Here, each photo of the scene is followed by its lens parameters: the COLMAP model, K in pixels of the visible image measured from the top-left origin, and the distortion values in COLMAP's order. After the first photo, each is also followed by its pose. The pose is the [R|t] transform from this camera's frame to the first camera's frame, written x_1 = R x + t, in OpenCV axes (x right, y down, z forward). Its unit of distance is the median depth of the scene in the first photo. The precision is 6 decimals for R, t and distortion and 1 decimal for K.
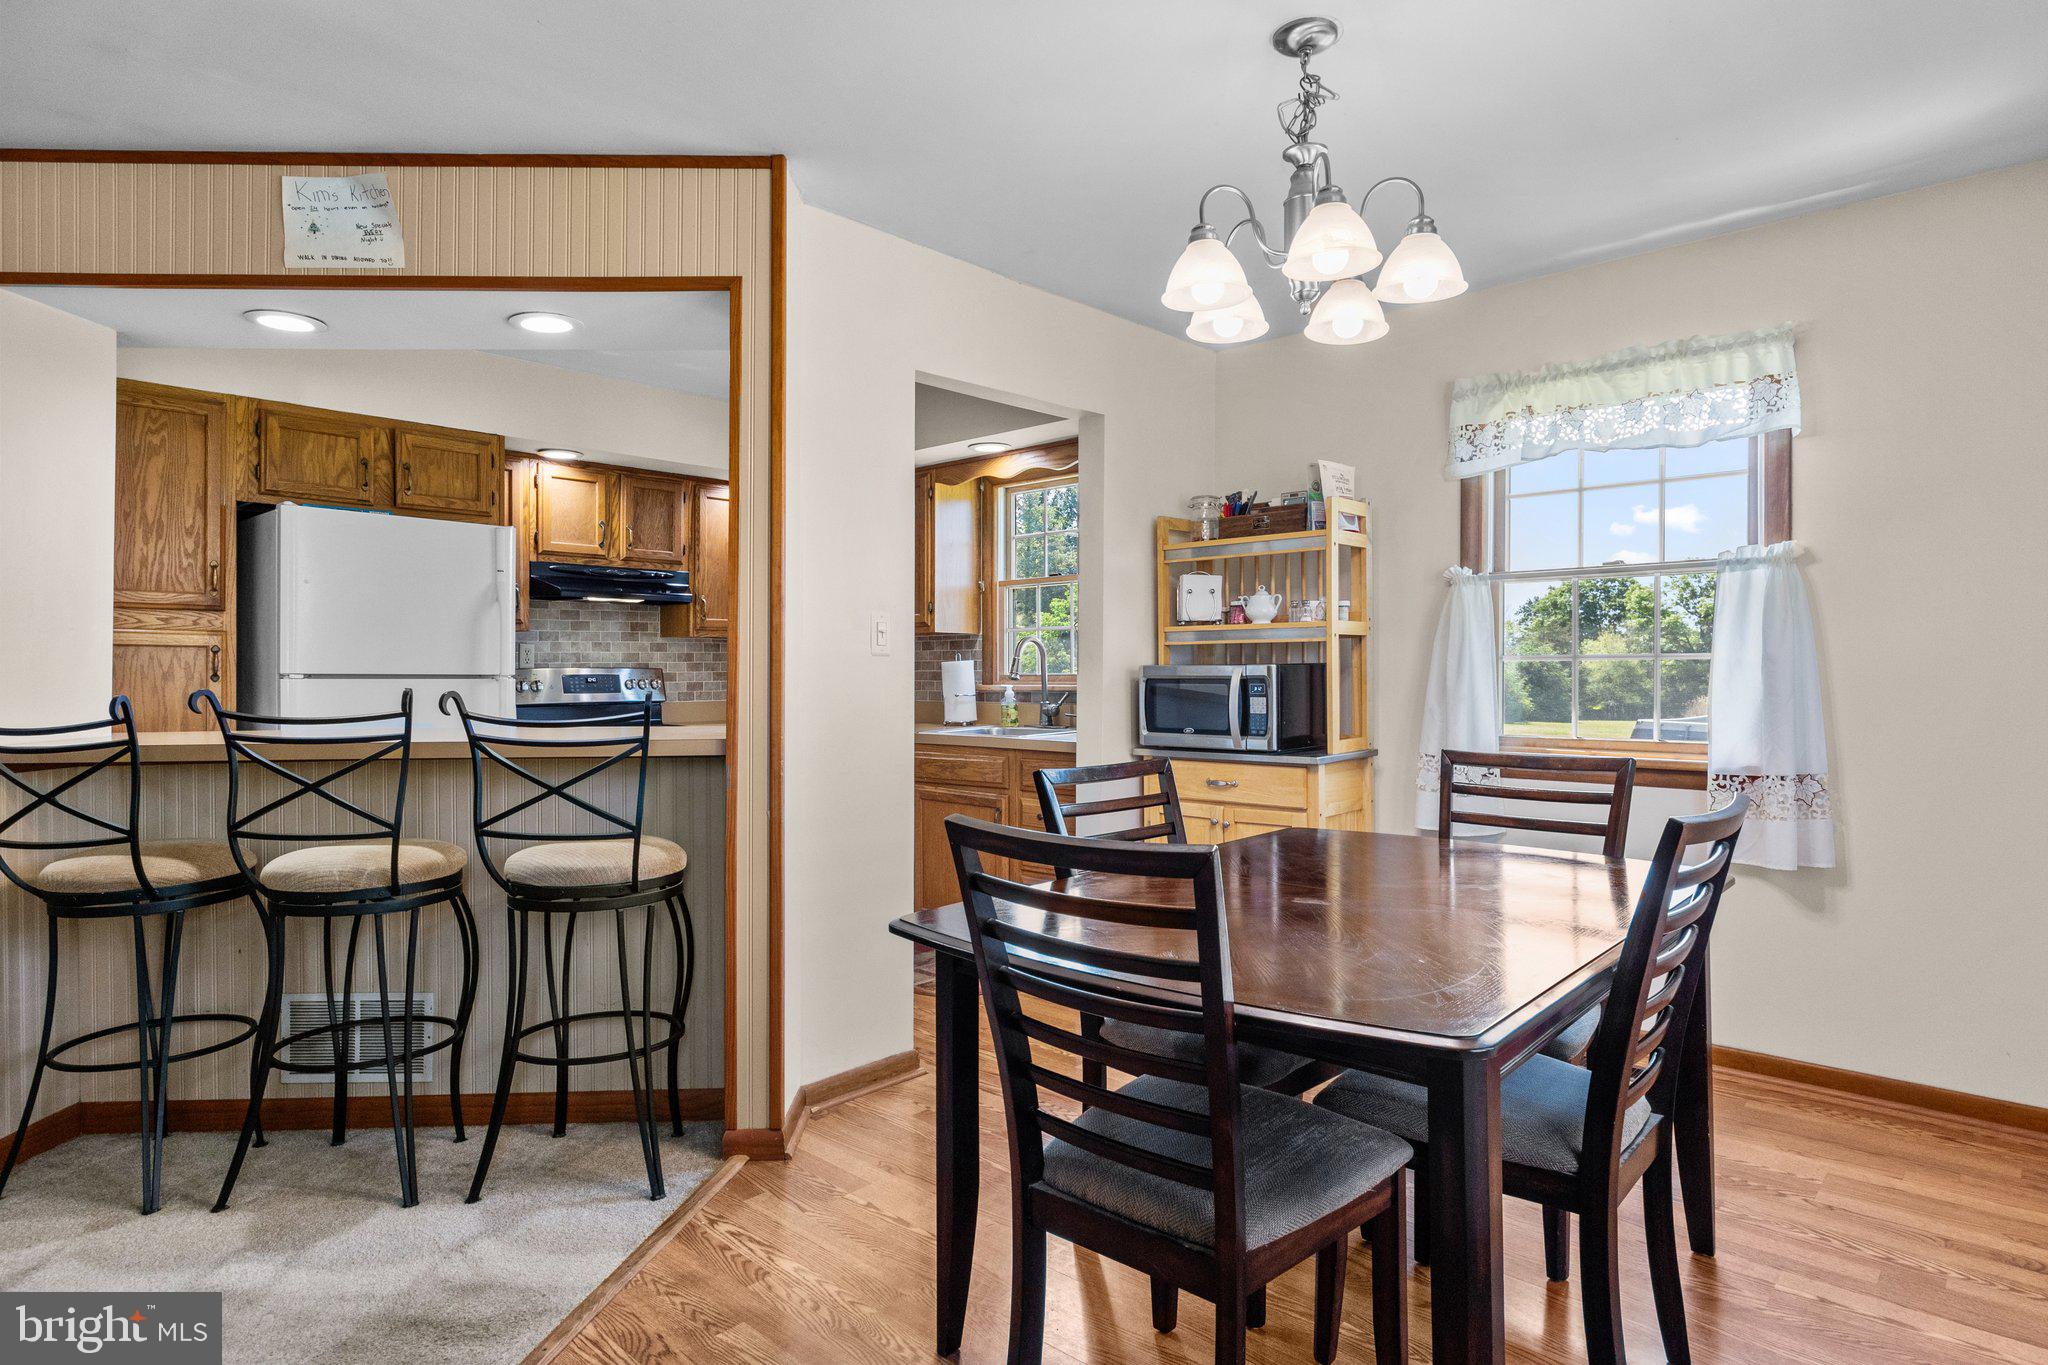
lens RADIAL K [[1127.5, 0, 1024.0], [0, 1127.5, 682.5], [0, 0, 1]] dist [0.000049, 0.000637]
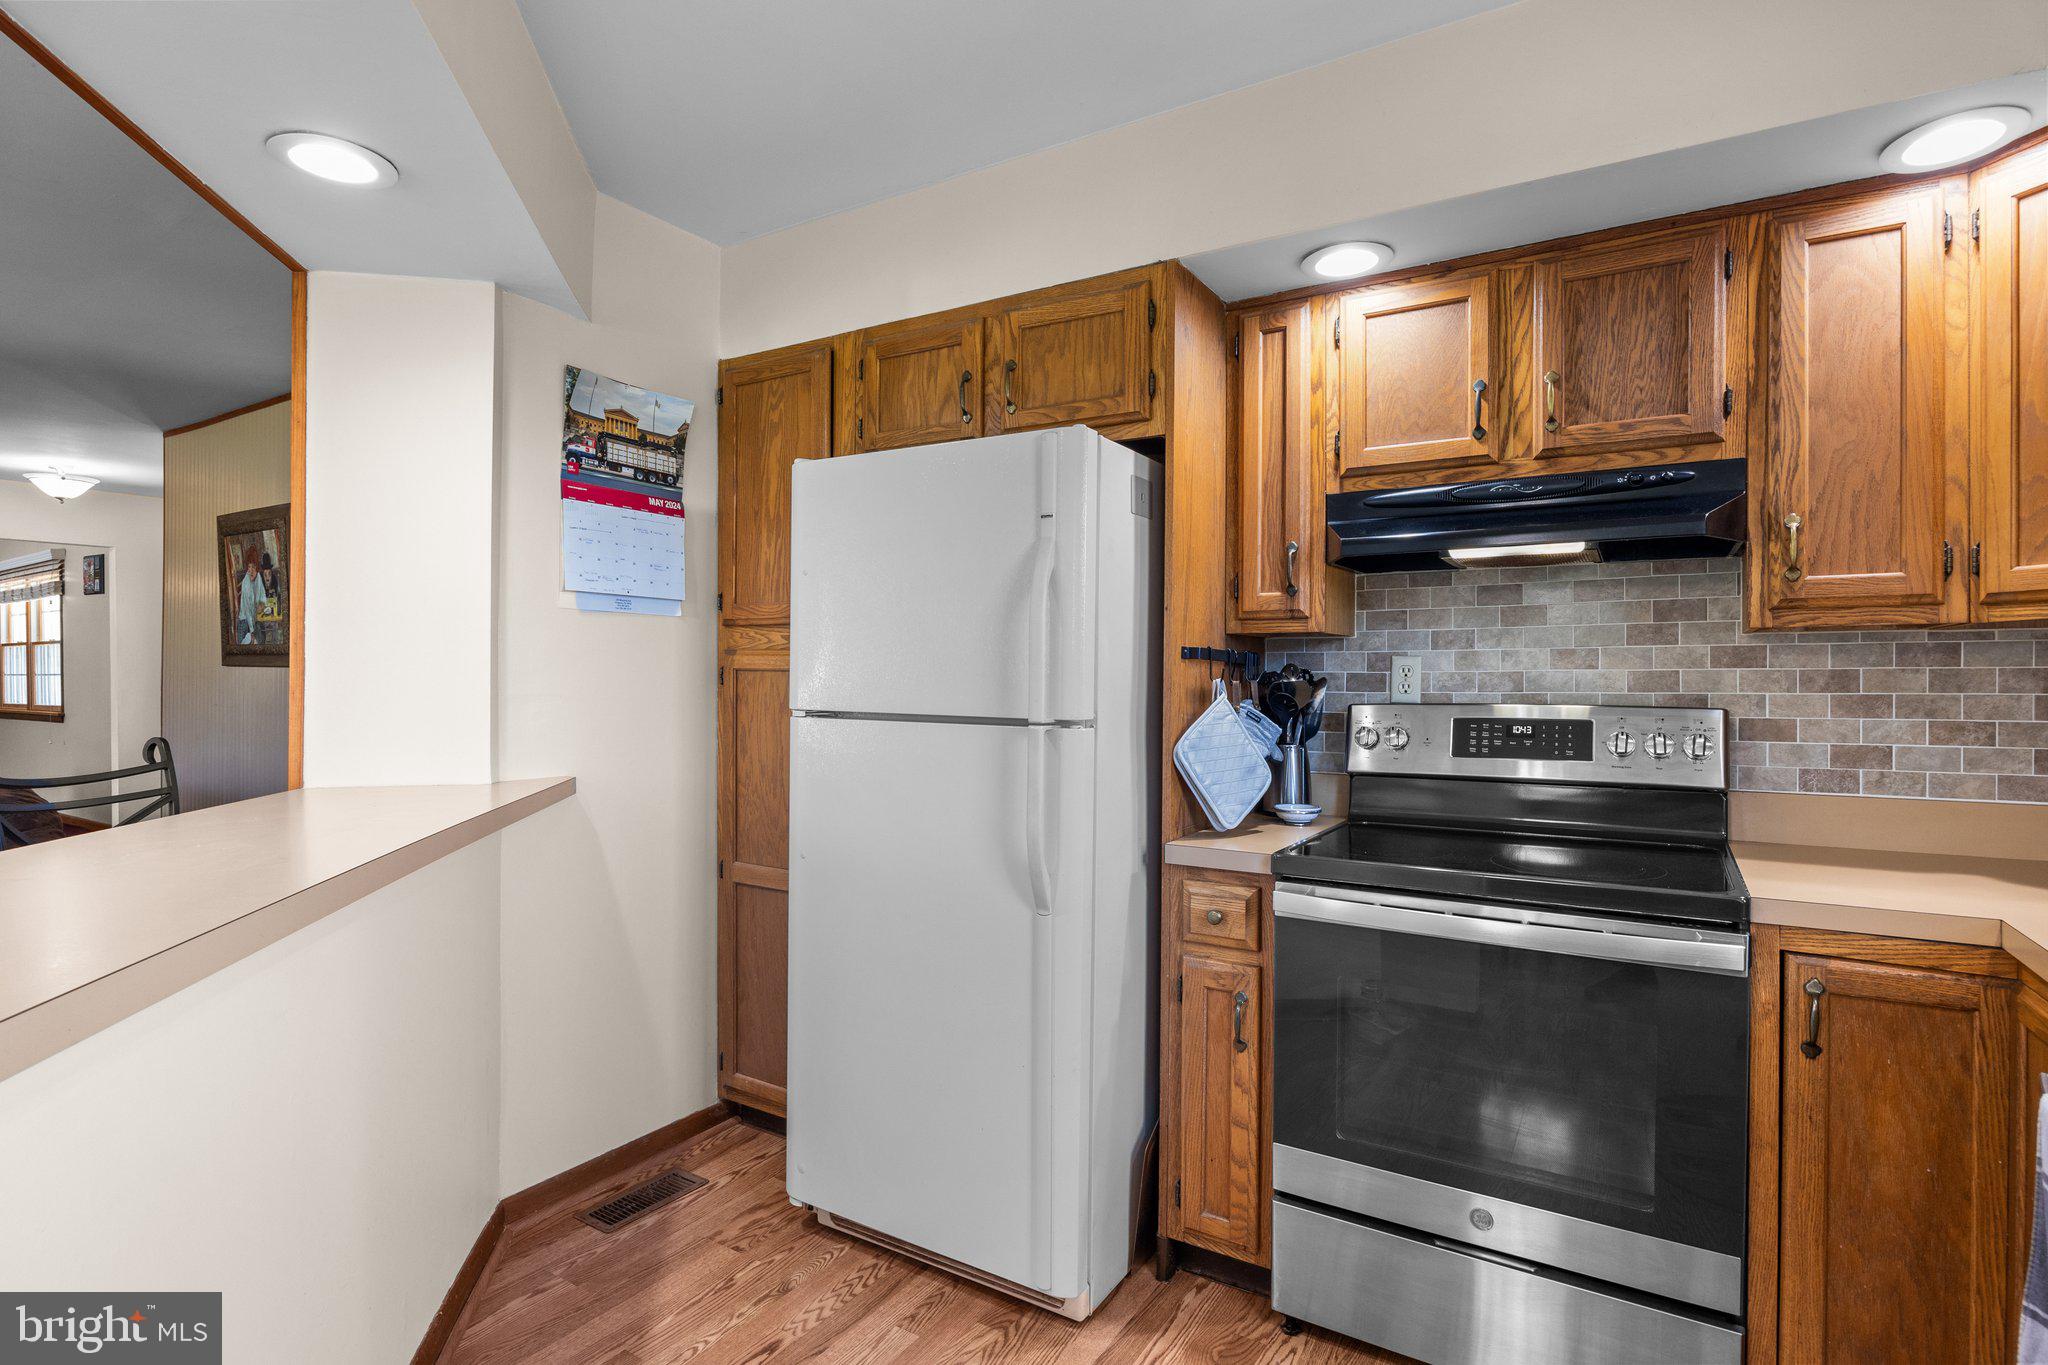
lens RADIAL K [[1017.7, 0, 1024.0], [0, 1017.7, 682.5], [0, 0, 1]] dist [-0.014705, 0.002785]
pose [[0.194935, 0.004513, -0.980806, -0.015056], [-0.017058, 0.999854, 0.001210, -0.024382], [0.980668, 0.016495, 0.194983, 0.917255]]
